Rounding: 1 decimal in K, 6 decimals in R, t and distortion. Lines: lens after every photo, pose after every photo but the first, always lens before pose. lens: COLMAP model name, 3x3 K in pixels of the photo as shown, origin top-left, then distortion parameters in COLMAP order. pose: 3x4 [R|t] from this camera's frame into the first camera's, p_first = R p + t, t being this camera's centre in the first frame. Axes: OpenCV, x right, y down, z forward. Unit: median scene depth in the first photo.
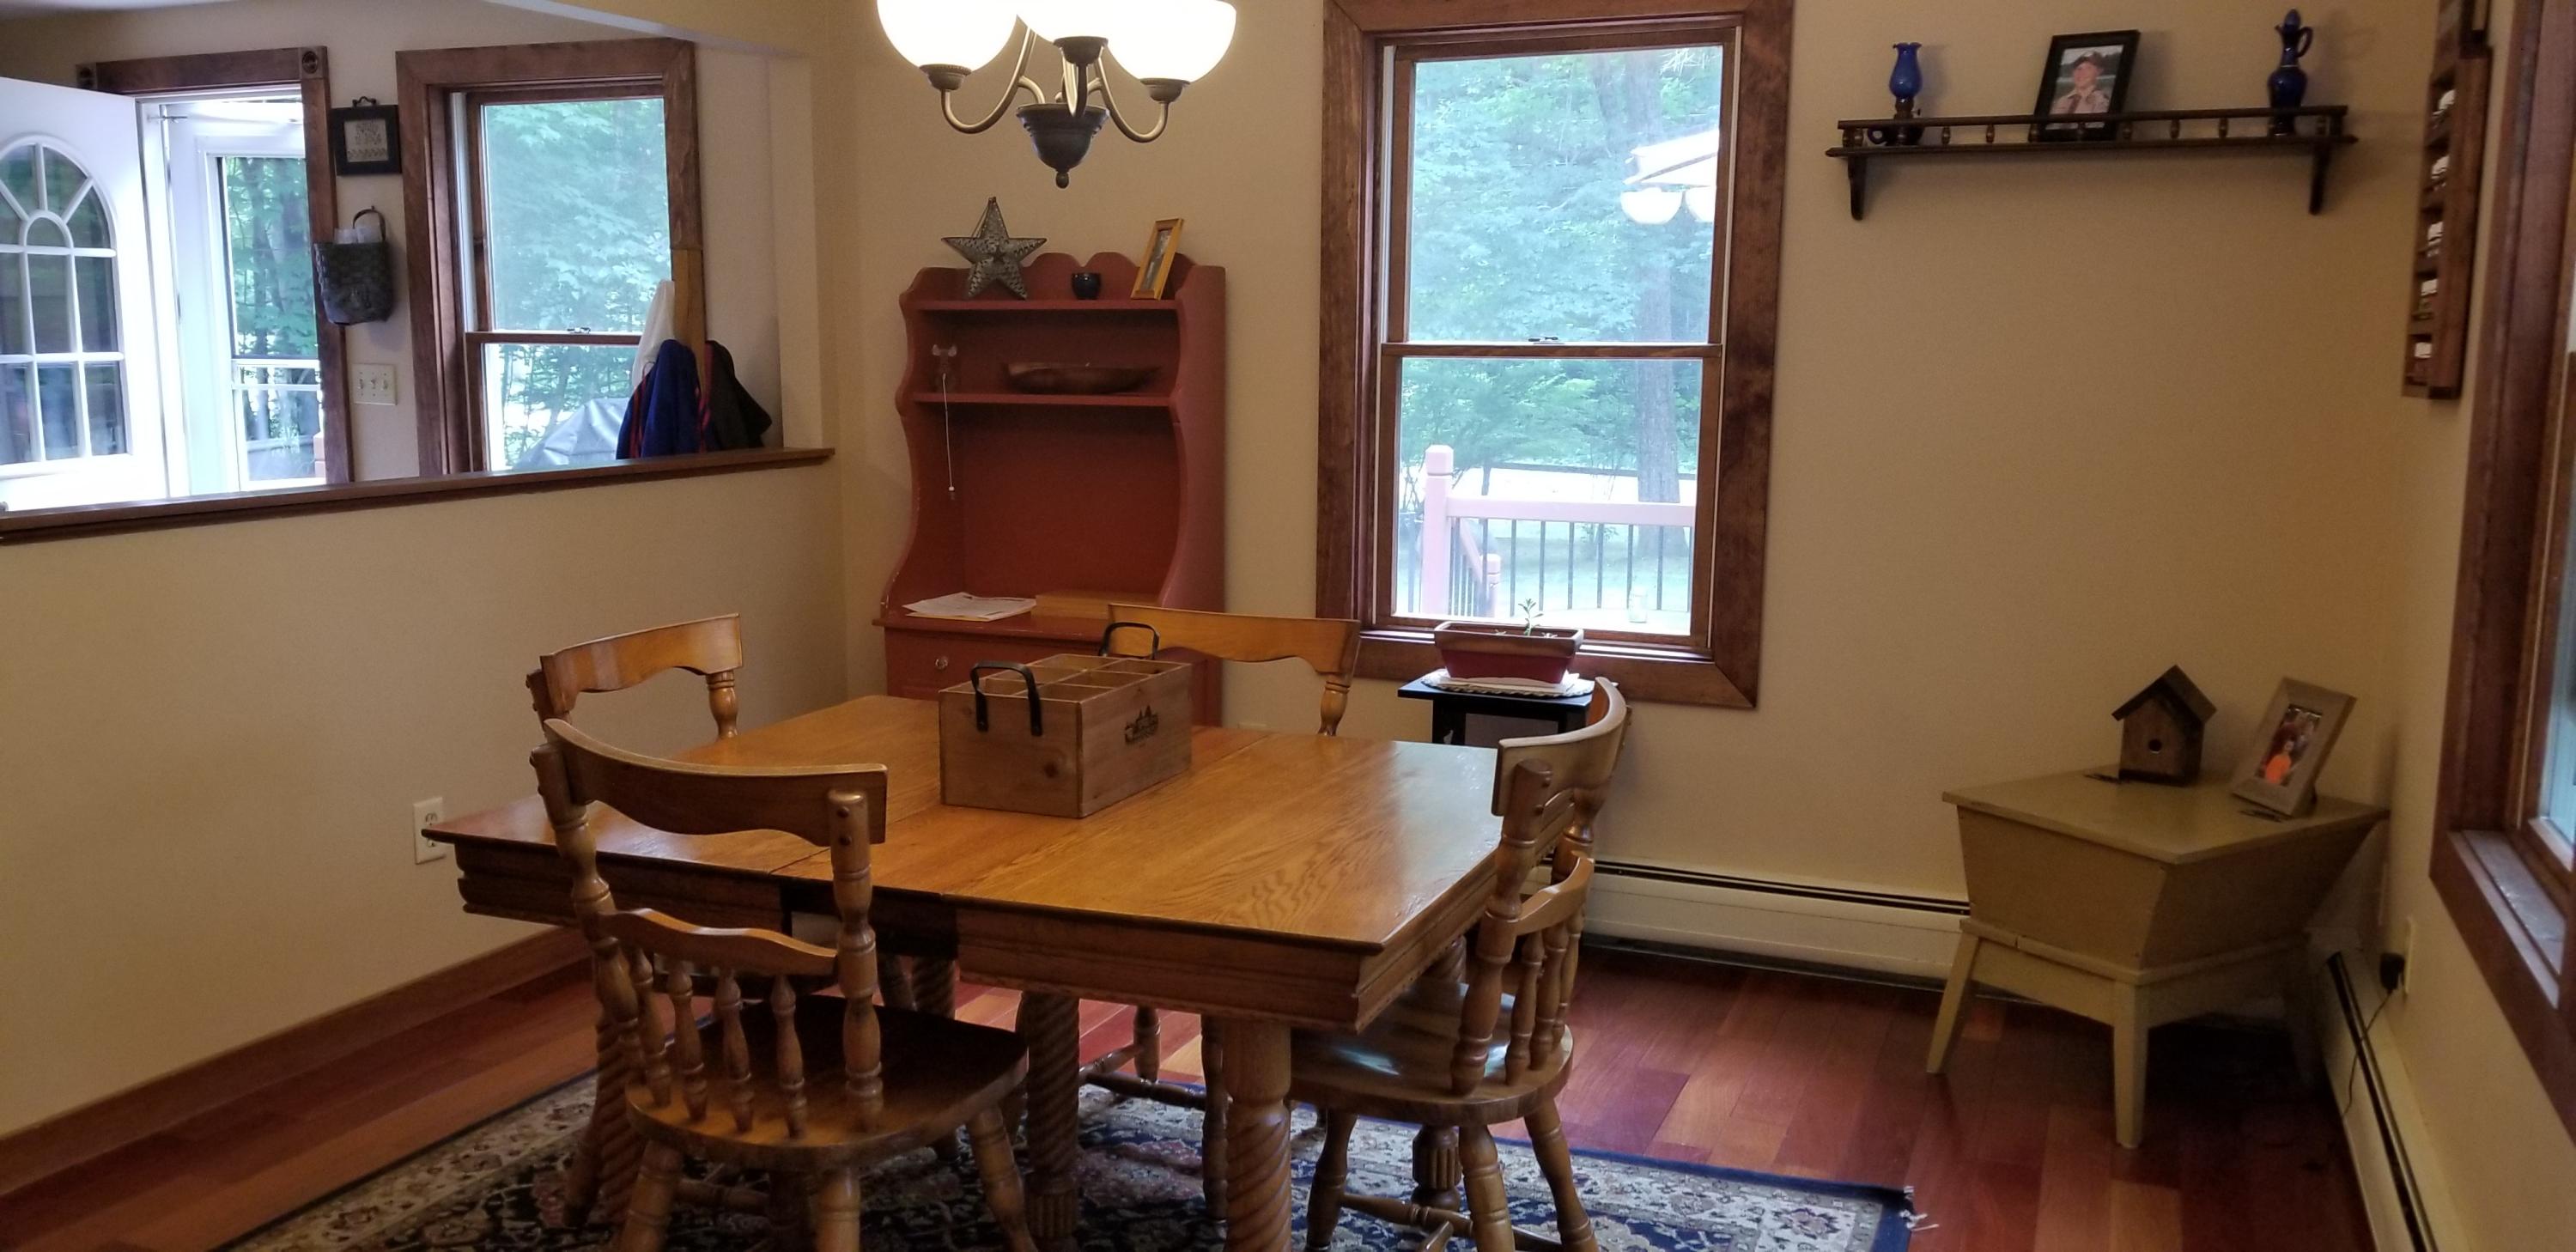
lens RADIAL K [[2026.9, 0, 1232.0], [0, 2026.9, 644.1], [0, 0, 1]] dist [0.080215, -0.150218]
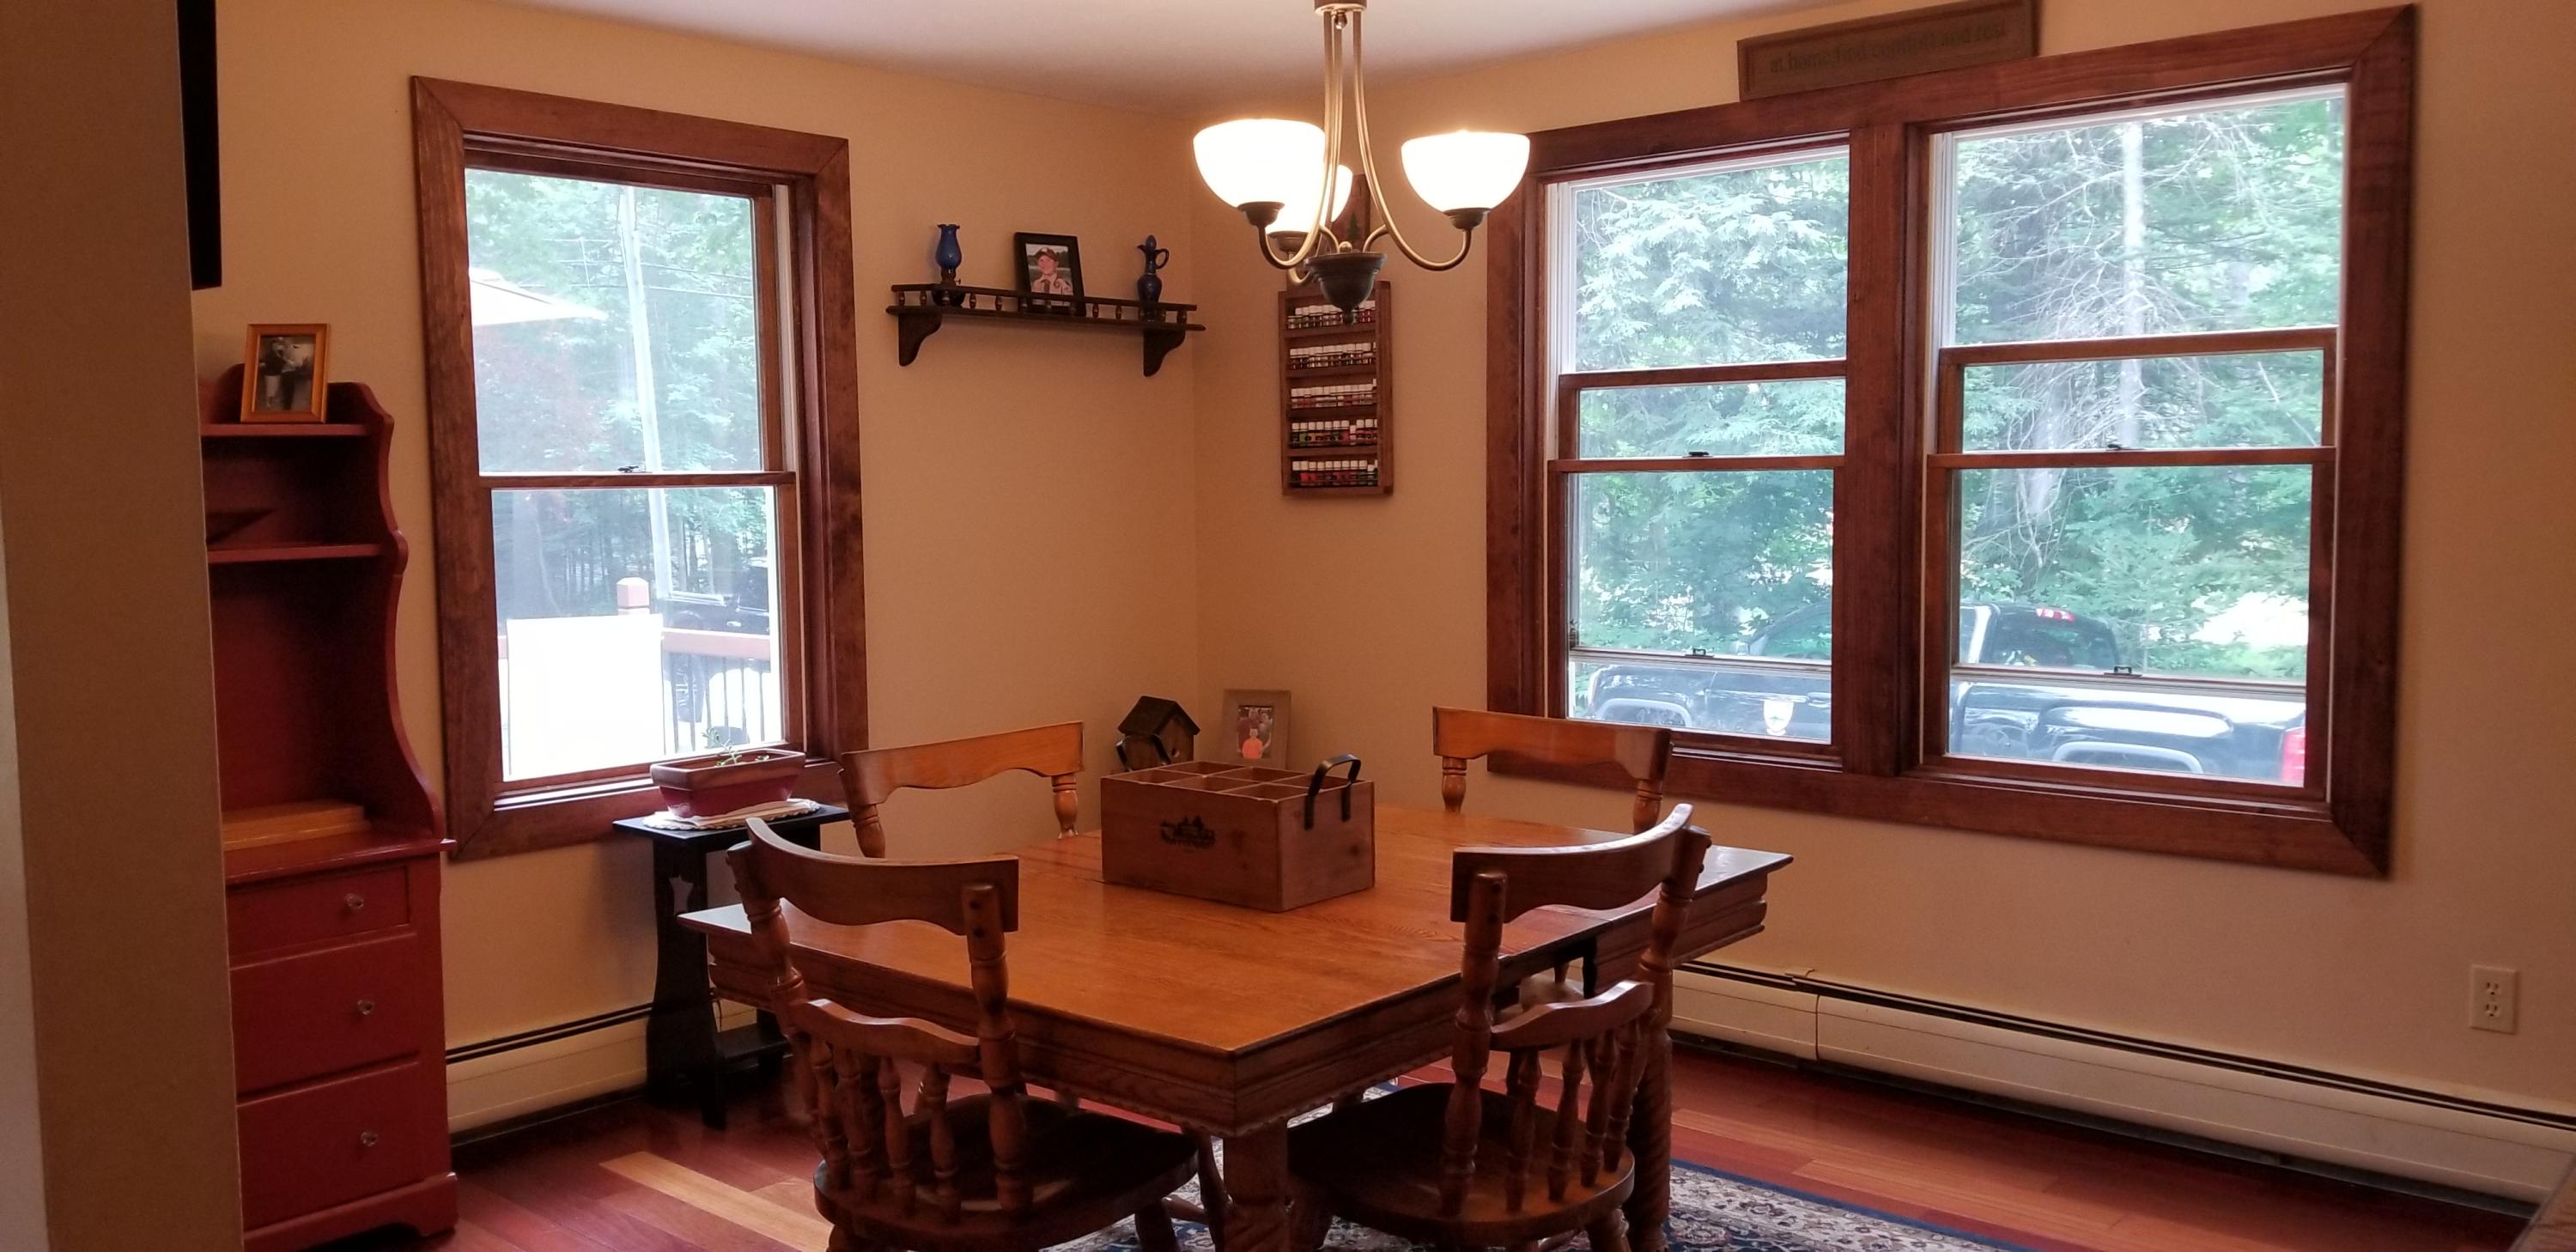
lens RADIAL K [[2026.9, 0, 1232.0], [0, 2026.9, 644.1], [0, 0, 1]] dist [0.080215, -0.150218]
pose [[0.303942, -0.092611, 0.948179, -0.810650], [0.157960, 0.986387, 0.045709, -0.076895], [-0.939504, 0.135881, 0.314433, 0.504081]]
